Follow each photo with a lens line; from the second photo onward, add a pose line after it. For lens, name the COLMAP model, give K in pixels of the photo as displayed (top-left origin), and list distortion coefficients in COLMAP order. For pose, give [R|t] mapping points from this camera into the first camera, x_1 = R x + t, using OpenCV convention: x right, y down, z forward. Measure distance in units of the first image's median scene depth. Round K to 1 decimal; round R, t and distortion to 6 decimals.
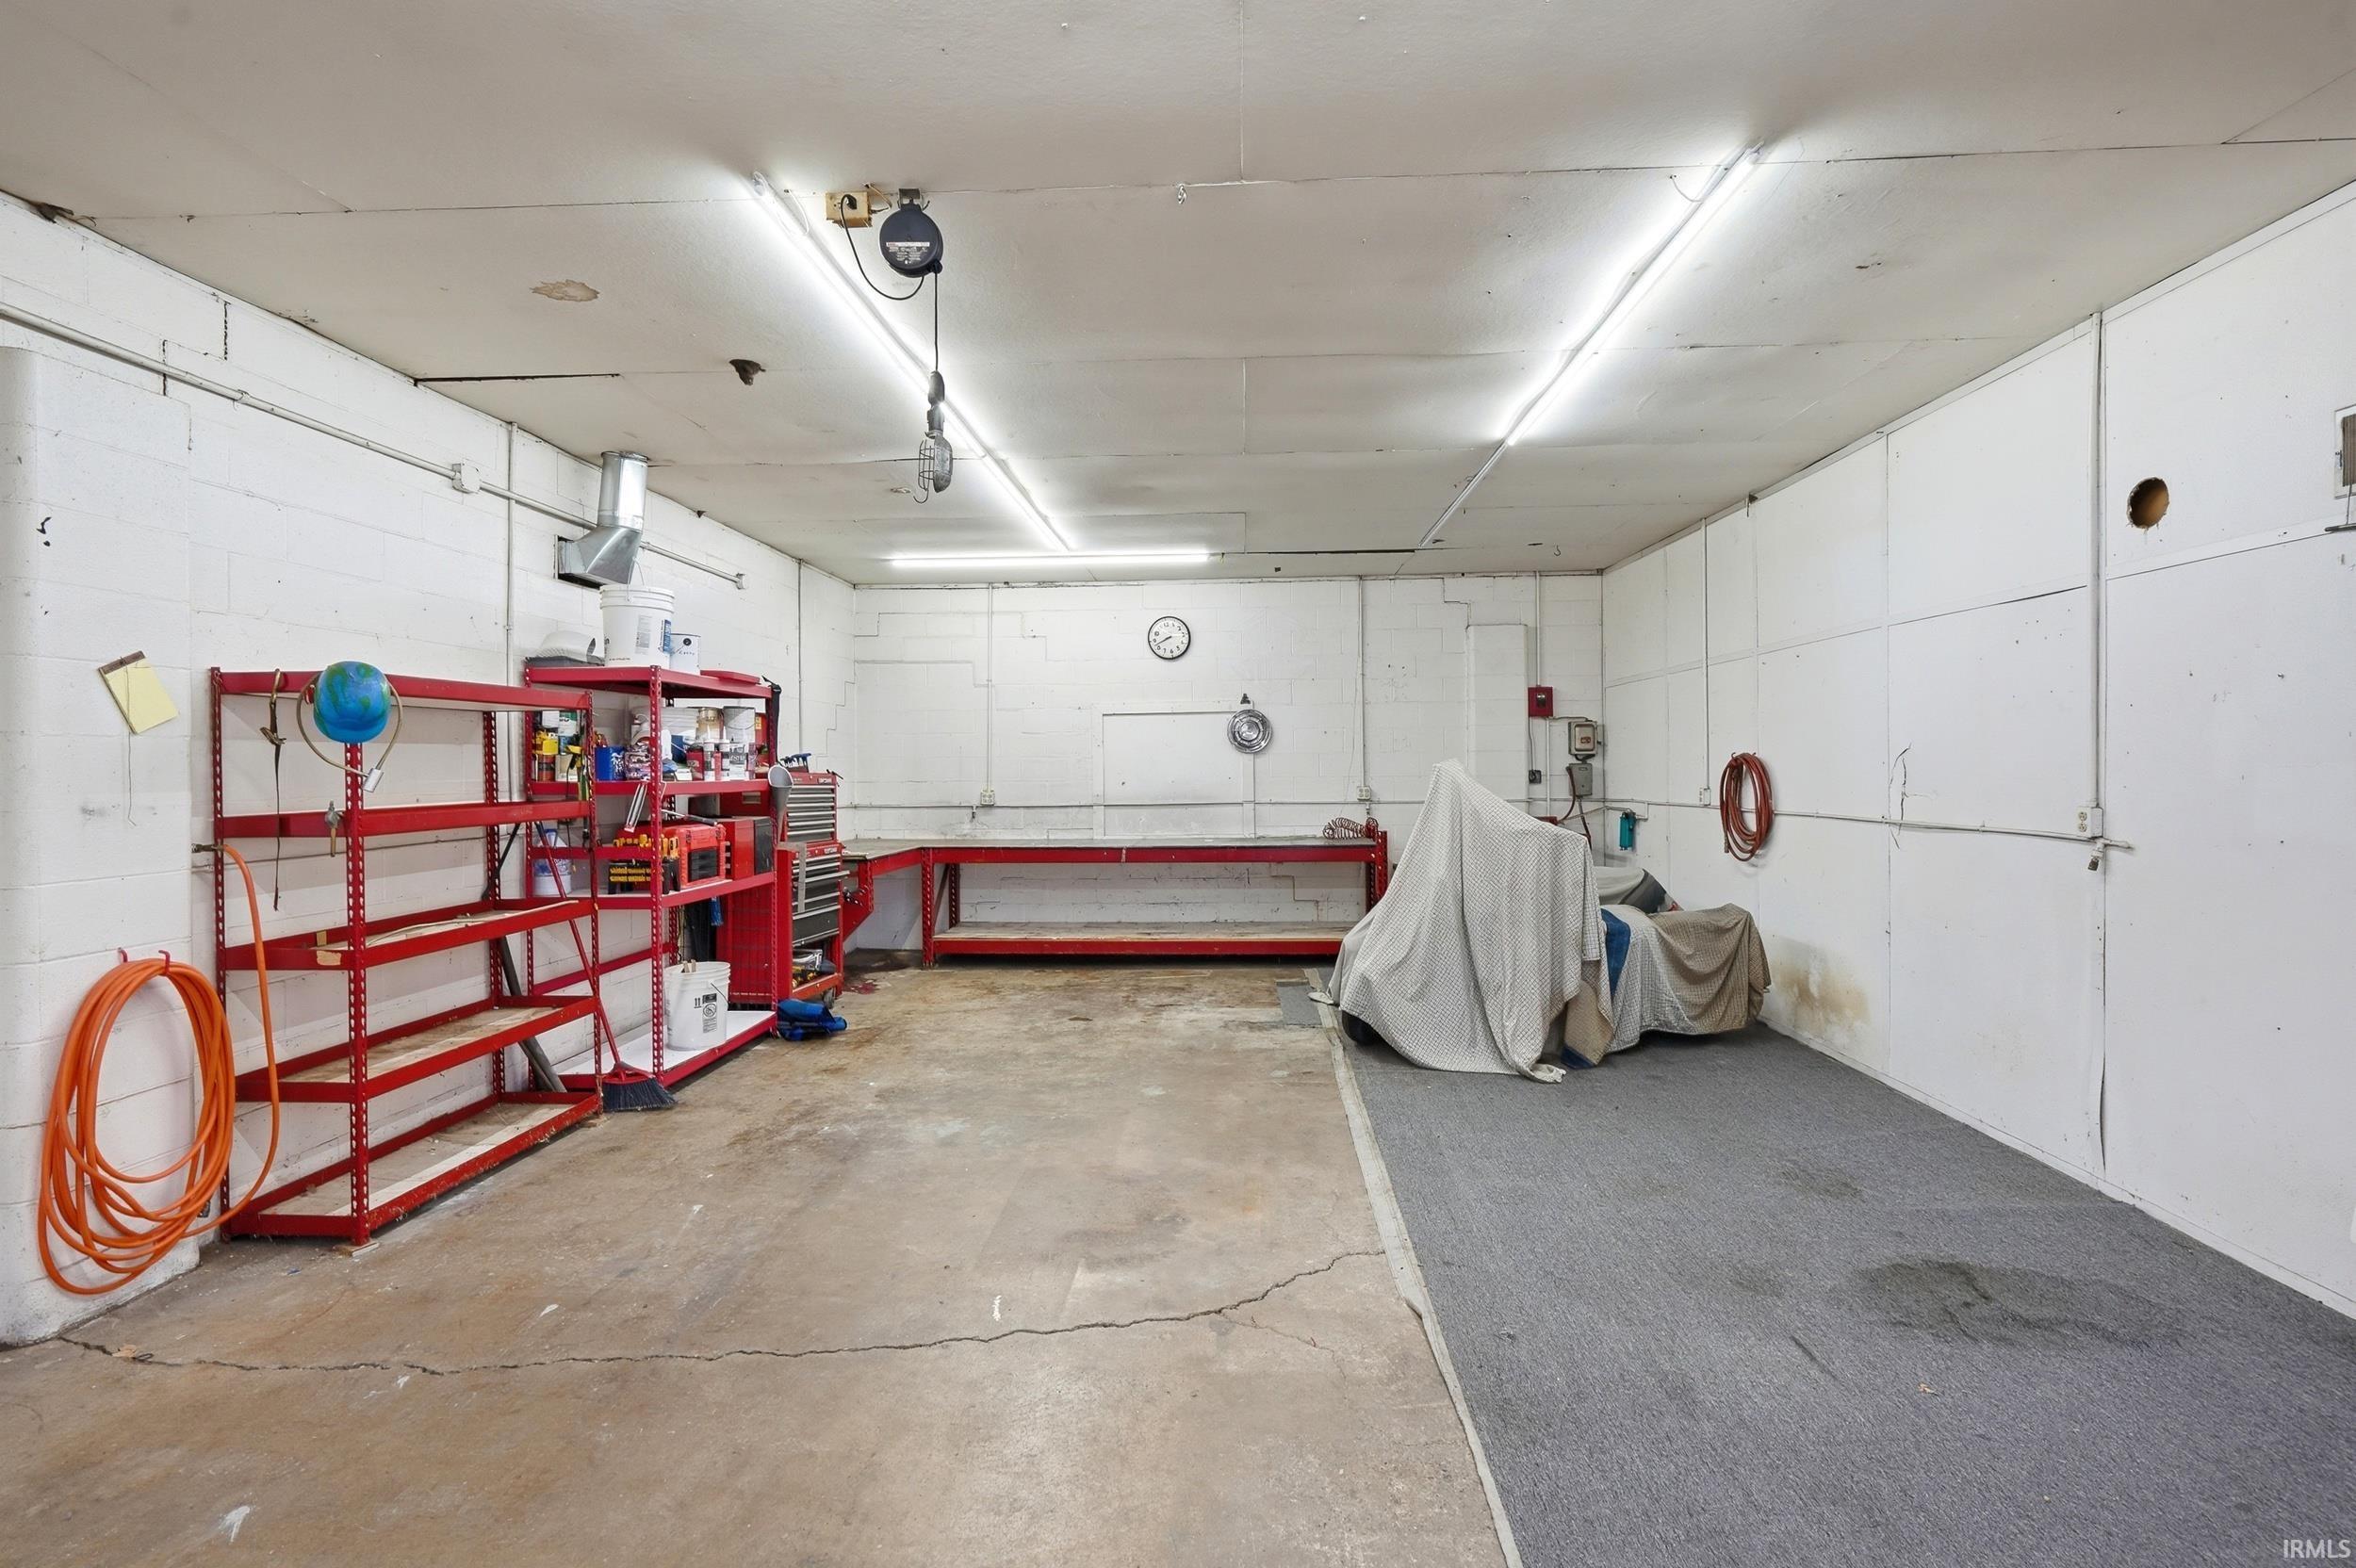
lens RADIAL K [[1061.9, 0, 1186.9], [0, 1061.9, 767.9], [0, 0, 1]] dist [0.006360, 0.000227]
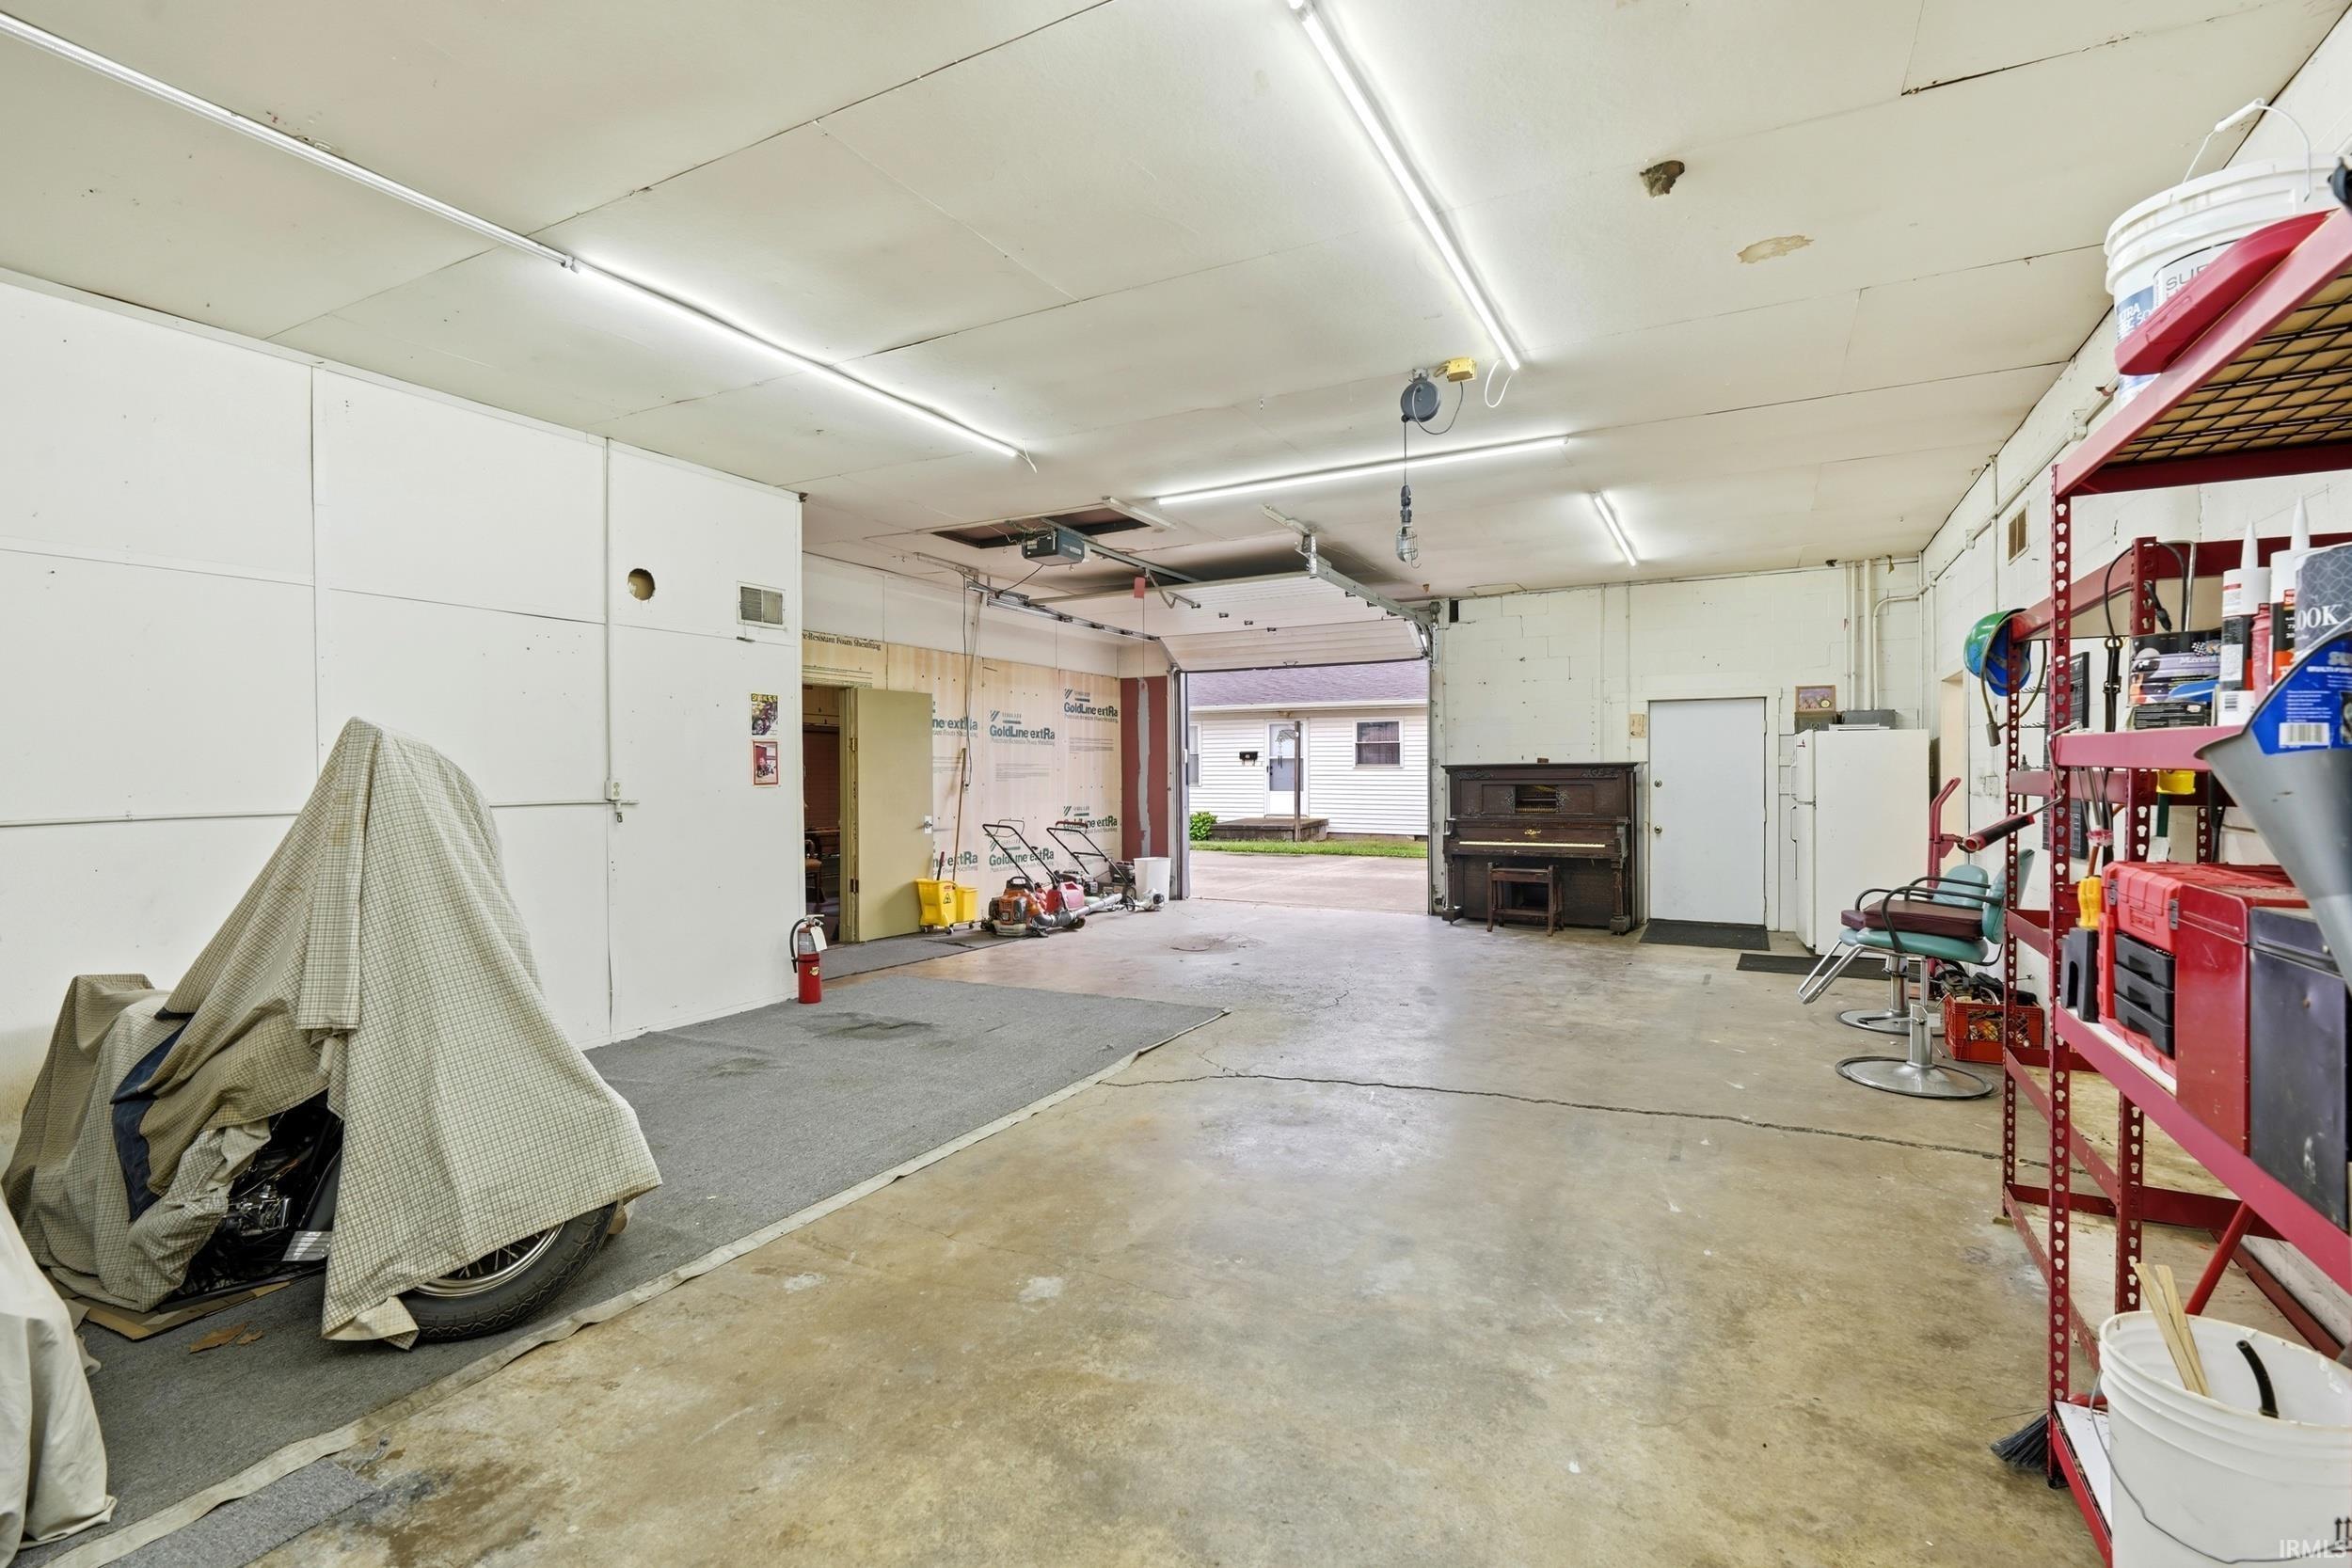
lens RADIAL K [[1060.0, 0, 1184.9], [0, 1060.0, 767.9], [0, 0, 1]] dist [0.006360, 0.000227]
pose [[-0.905639, 0.009230, 0.423949, -0.347727], [0.011833, 0.999924, 0.003508, 0.020283], [-0.423884, 0.008193, -0.905679, 1.482988]]
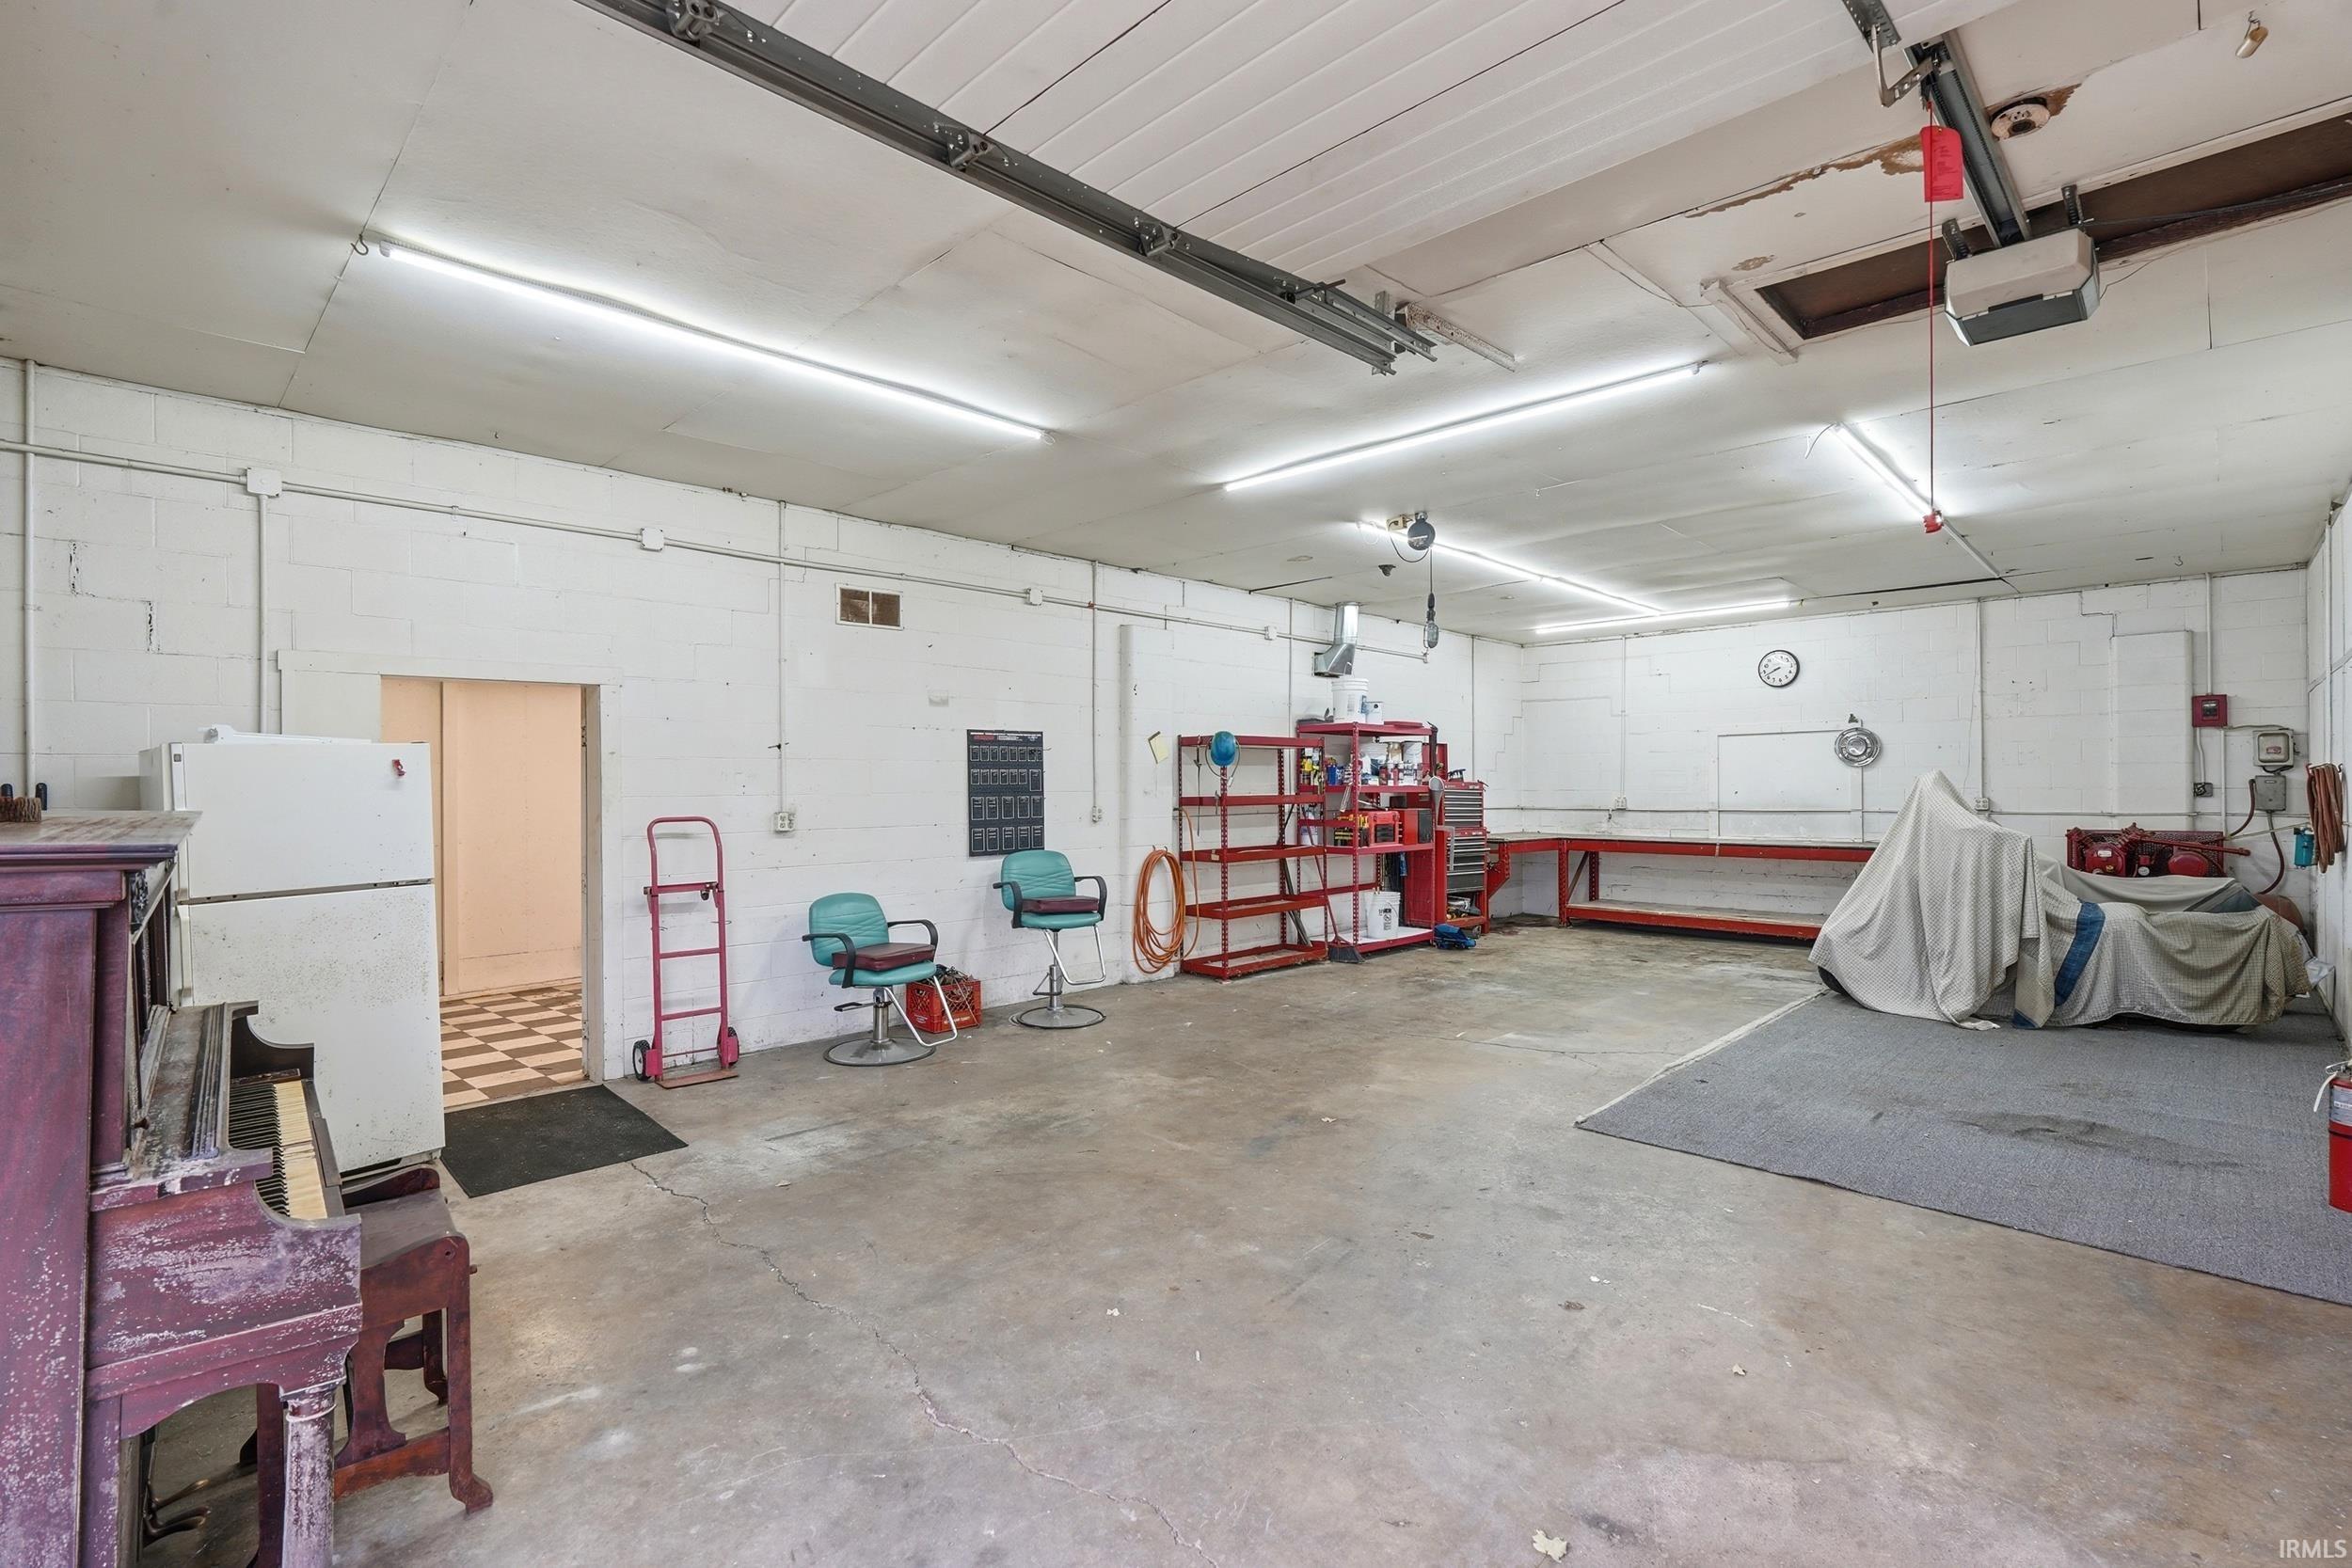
lens RADIAL K [[1060.0, 0, 1184.9], [0, 1060.0, 767.9], [0, 0, 1]] dist [0.006360, 0.000227]
pose [[0.752357, -0.005843, -0.658729, 0.474758], [-0.003589, 0.999909, -0.012968, 0.007894], [0.658745, 0.012121, 0.752268, -0.557127]]
